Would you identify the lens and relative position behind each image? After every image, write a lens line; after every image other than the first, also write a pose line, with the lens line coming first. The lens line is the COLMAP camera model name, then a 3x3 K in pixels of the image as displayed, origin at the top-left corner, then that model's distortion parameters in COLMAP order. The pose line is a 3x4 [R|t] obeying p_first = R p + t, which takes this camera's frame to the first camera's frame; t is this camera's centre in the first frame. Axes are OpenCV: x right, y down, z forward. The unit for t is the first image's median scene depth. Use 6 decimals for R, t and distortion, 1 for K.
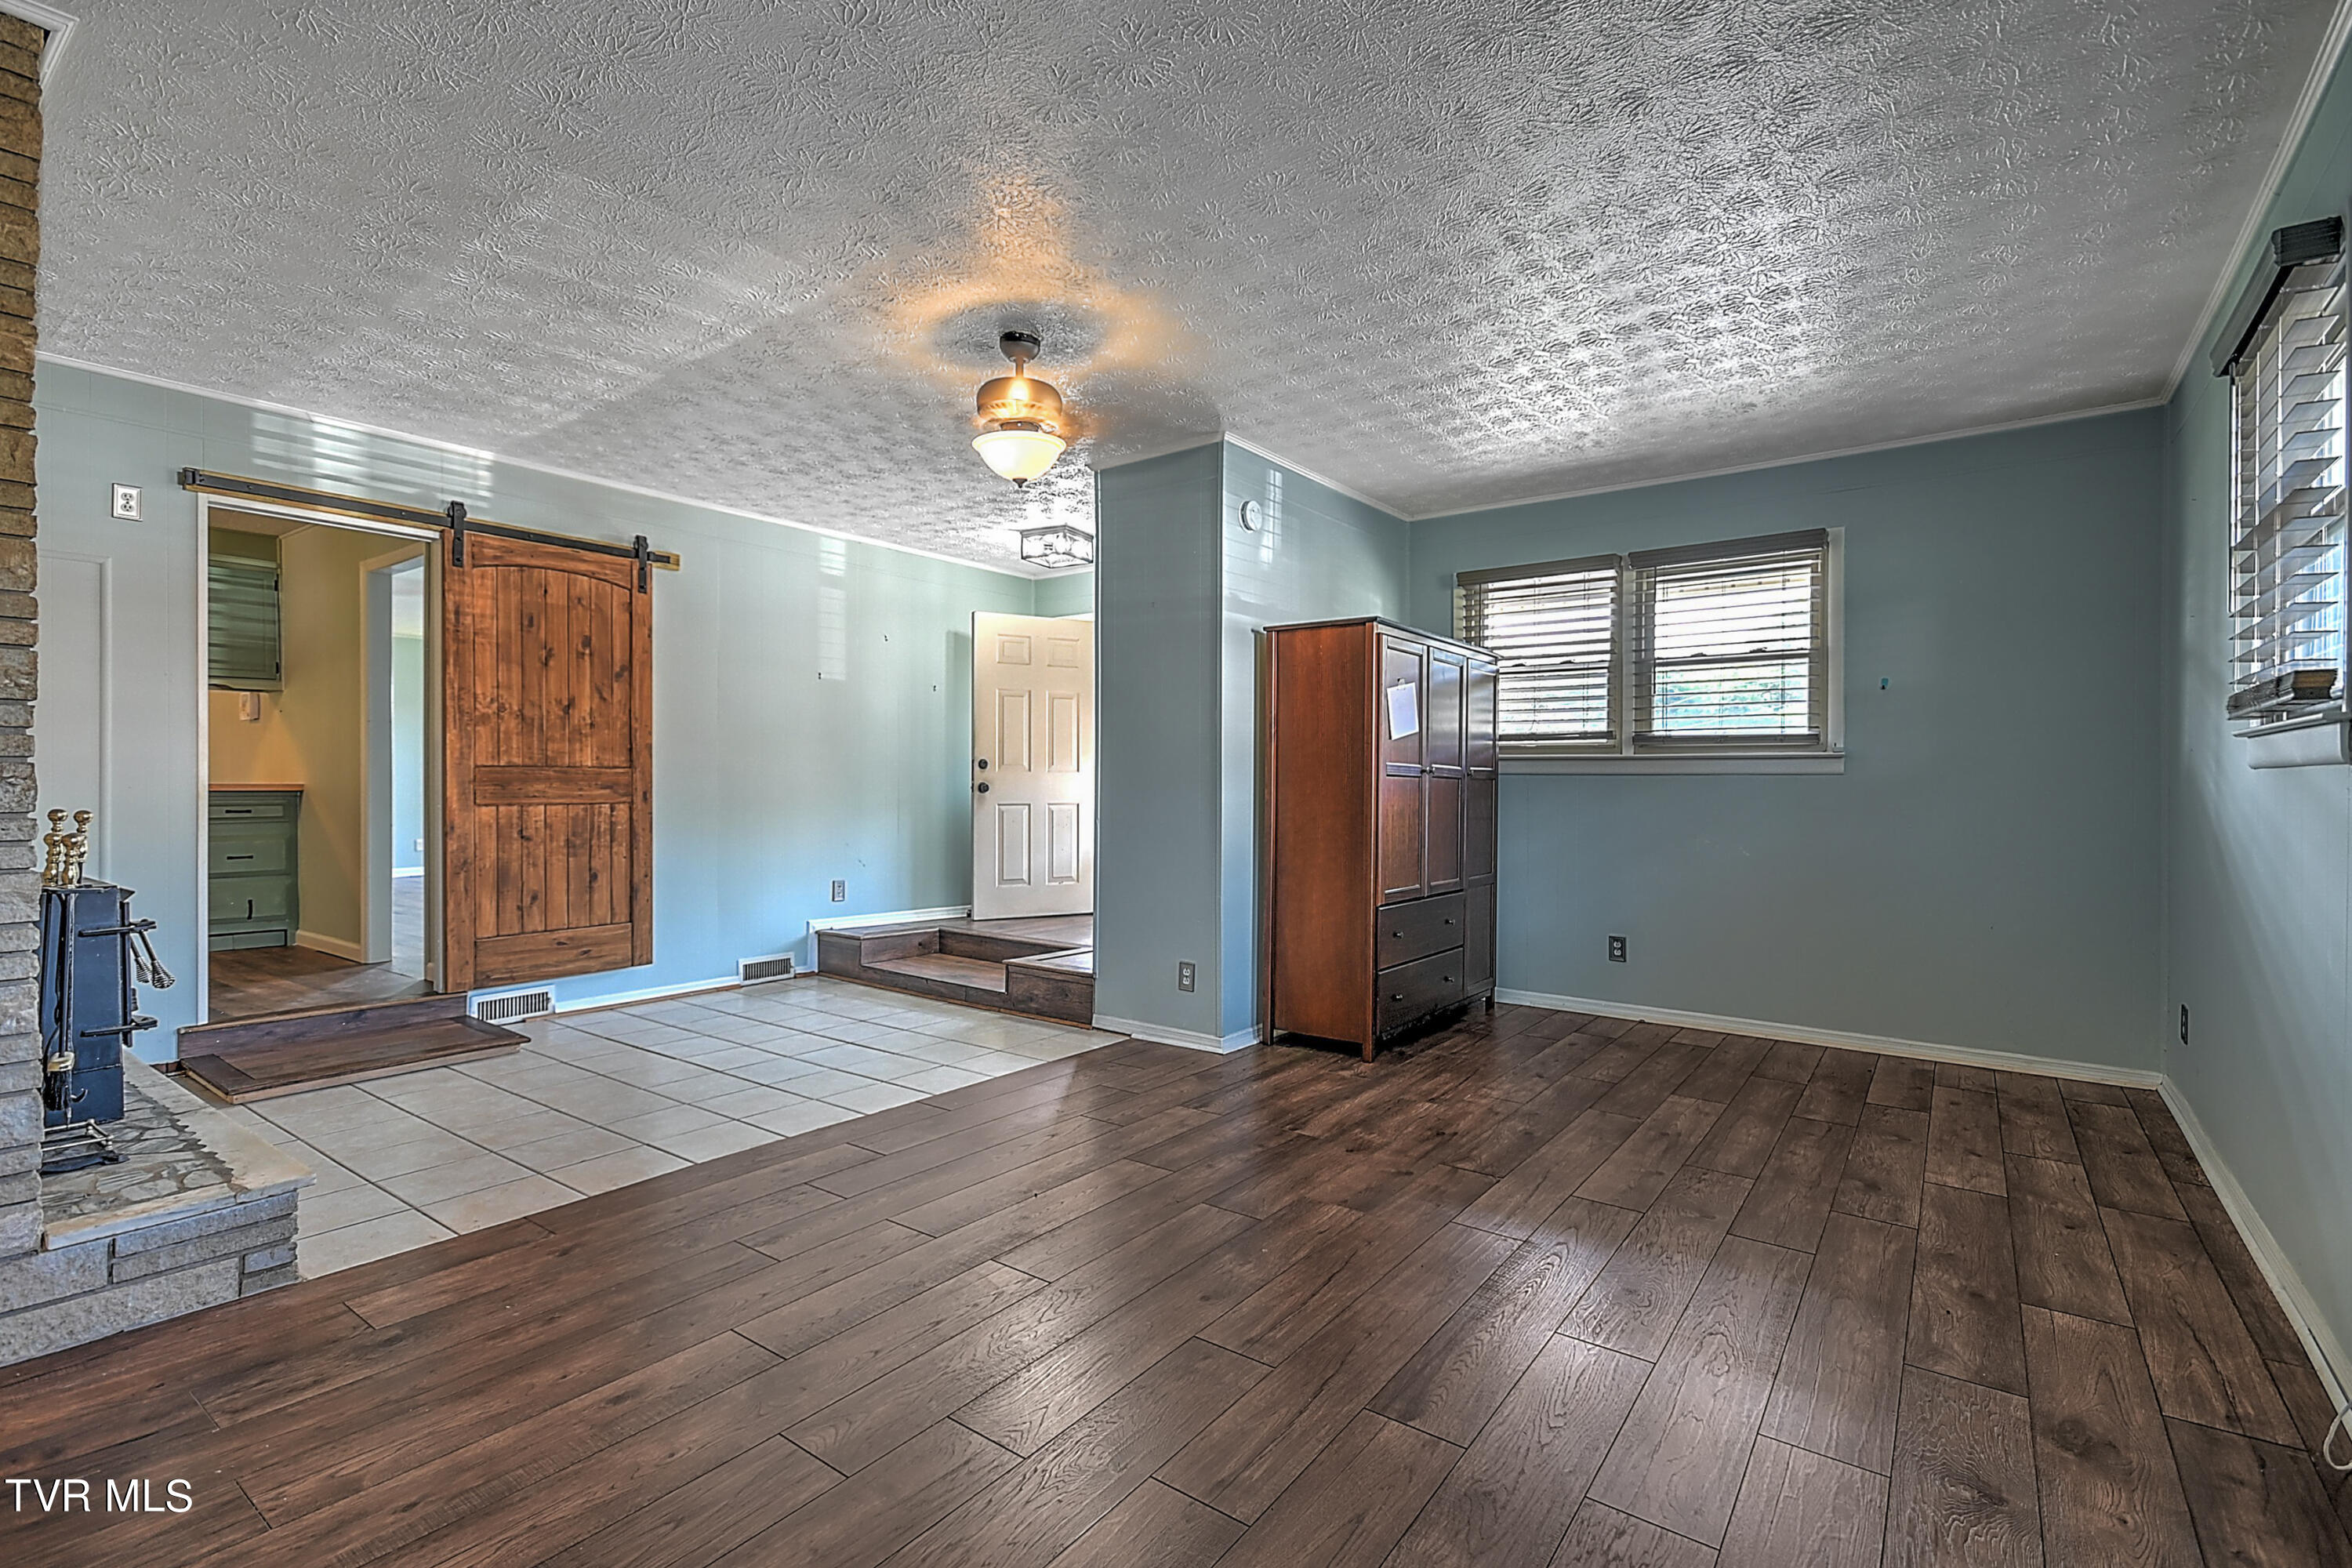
lens RADIAL K [[1085.2, 0, 1169.8], [0, 1085.2, 777.7], [0, 0, 1]] dist [0.016674, -0.001259]
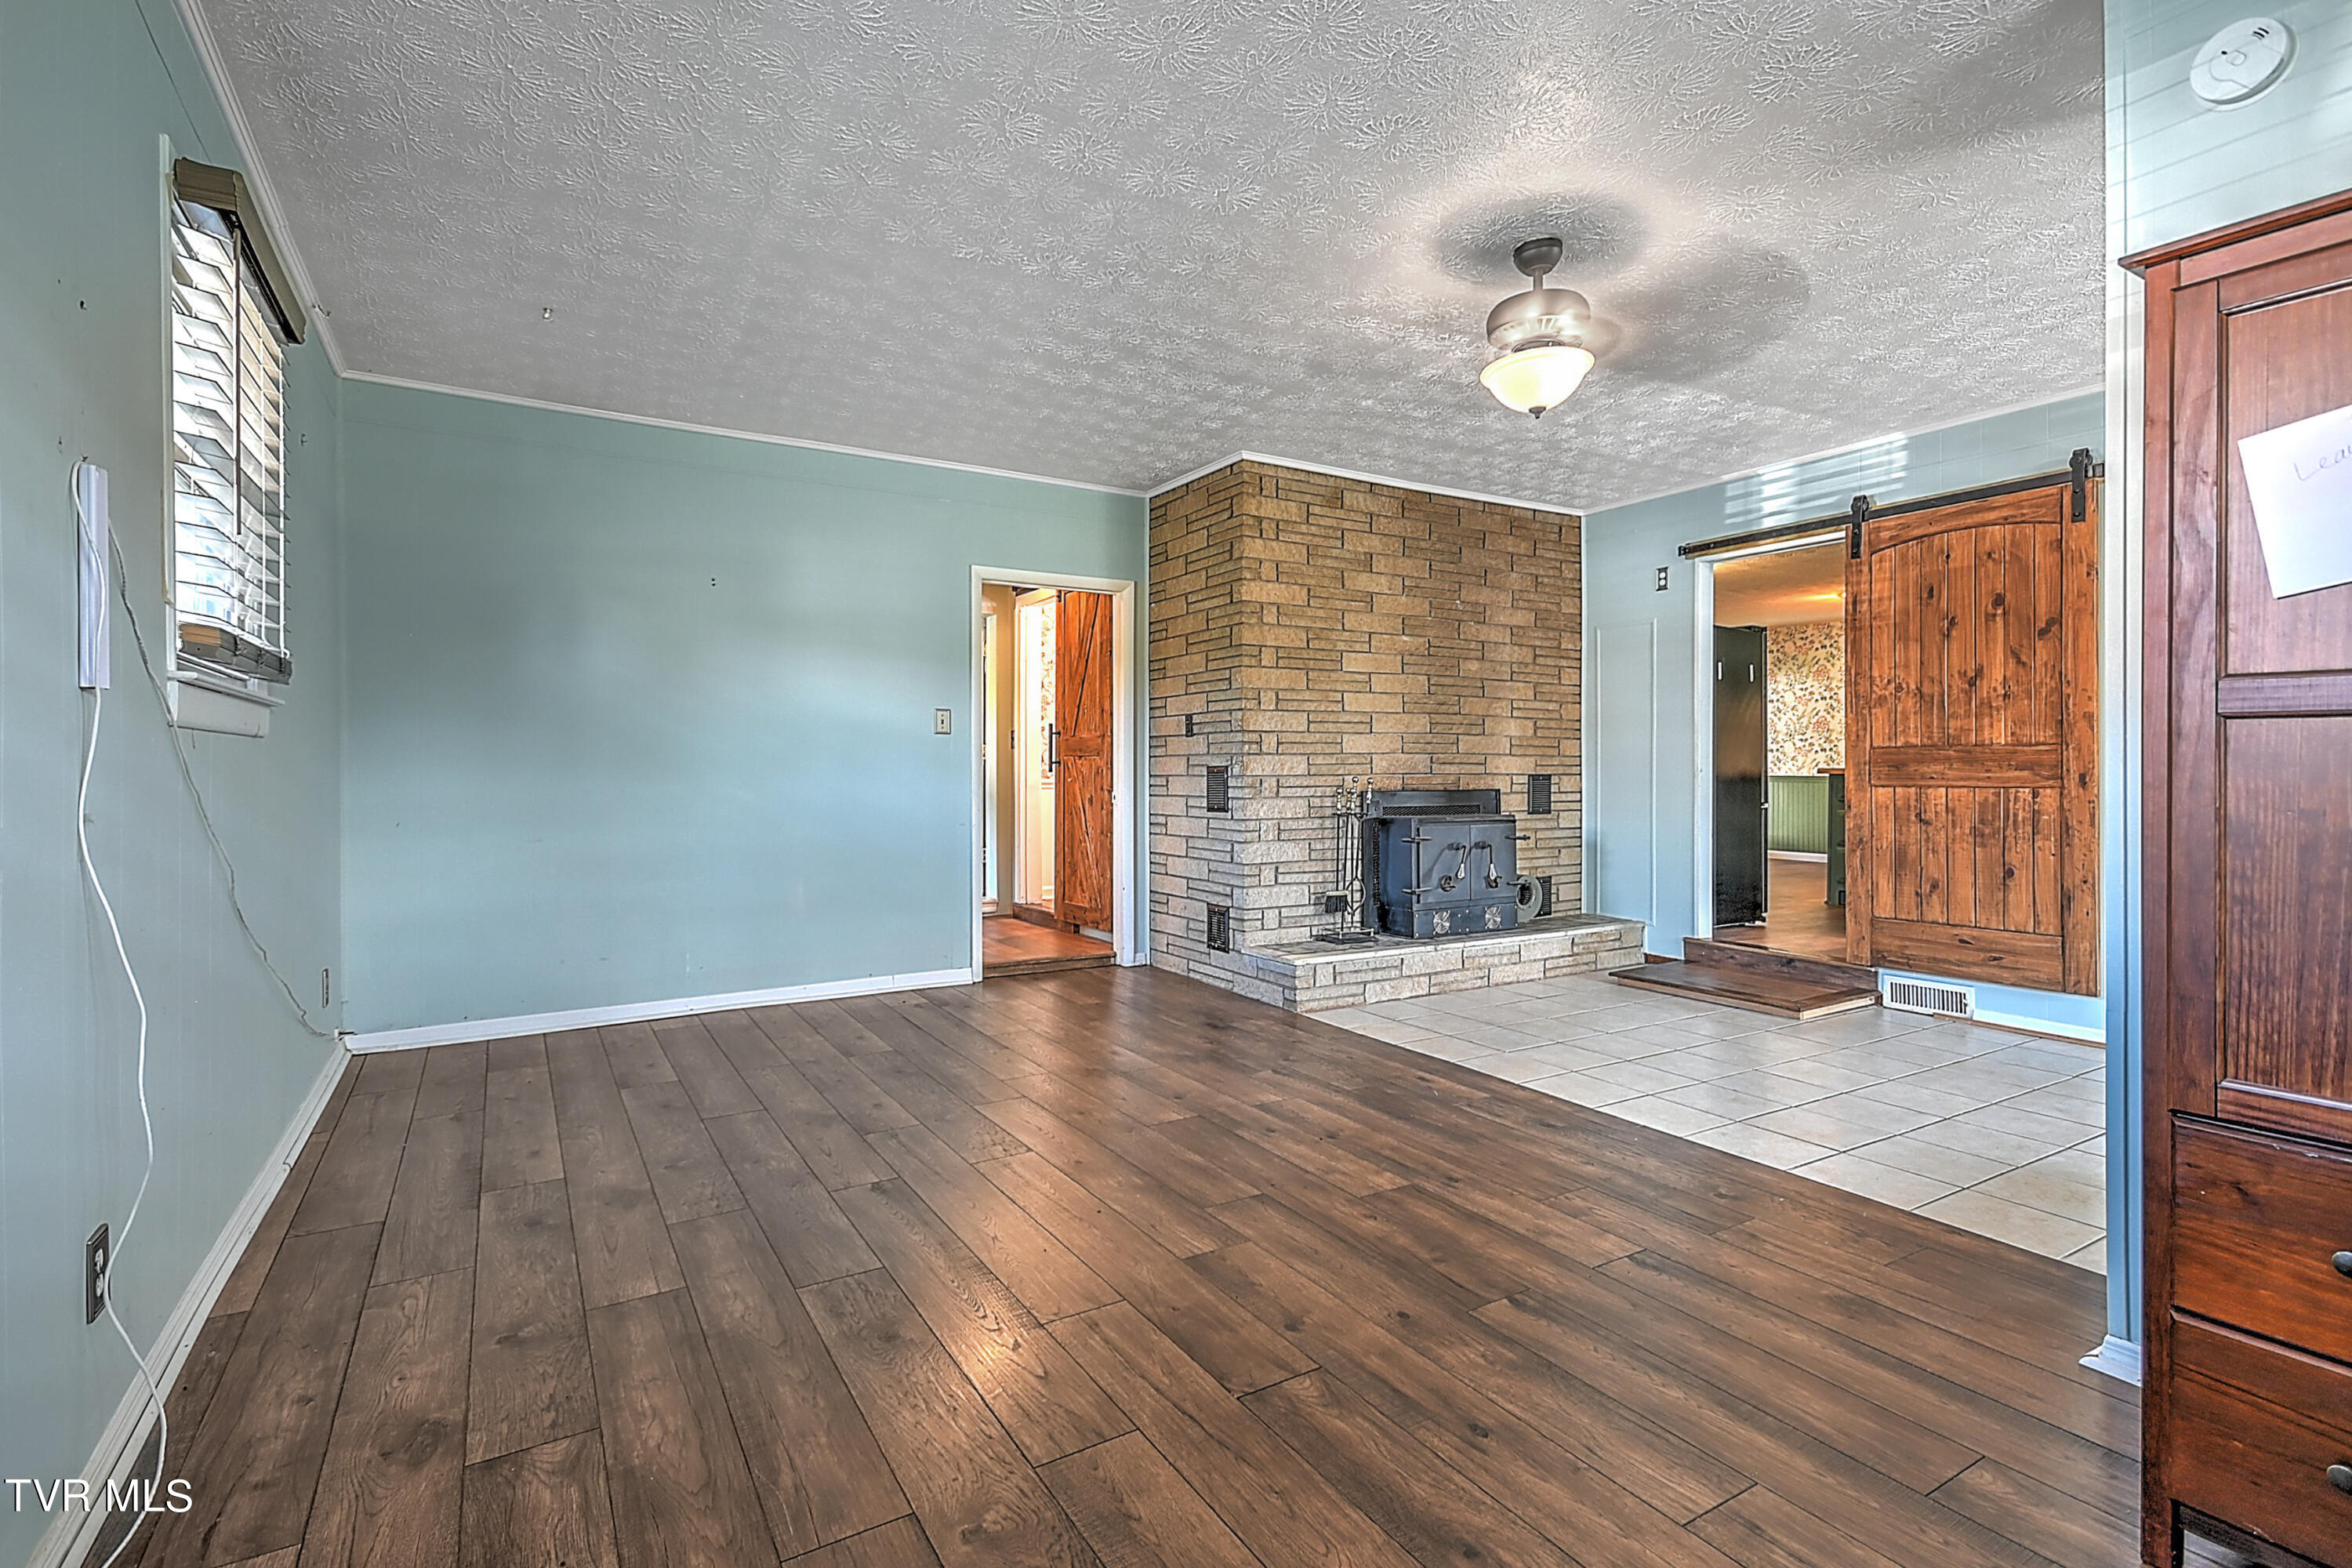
lens RADIAL K [[1085.2, 0, 1148.1], [0, 1085.2, 777.7], [0, 0, 1]] dist [0.016674, -0.001259]
pose [[-0.391871, 0.003933, -0.920012, 0.572488], [0.004367, 0.999988, 0.002415, 0.011830], [0.920010, -0.003072, -0.391883, 0.771302]]
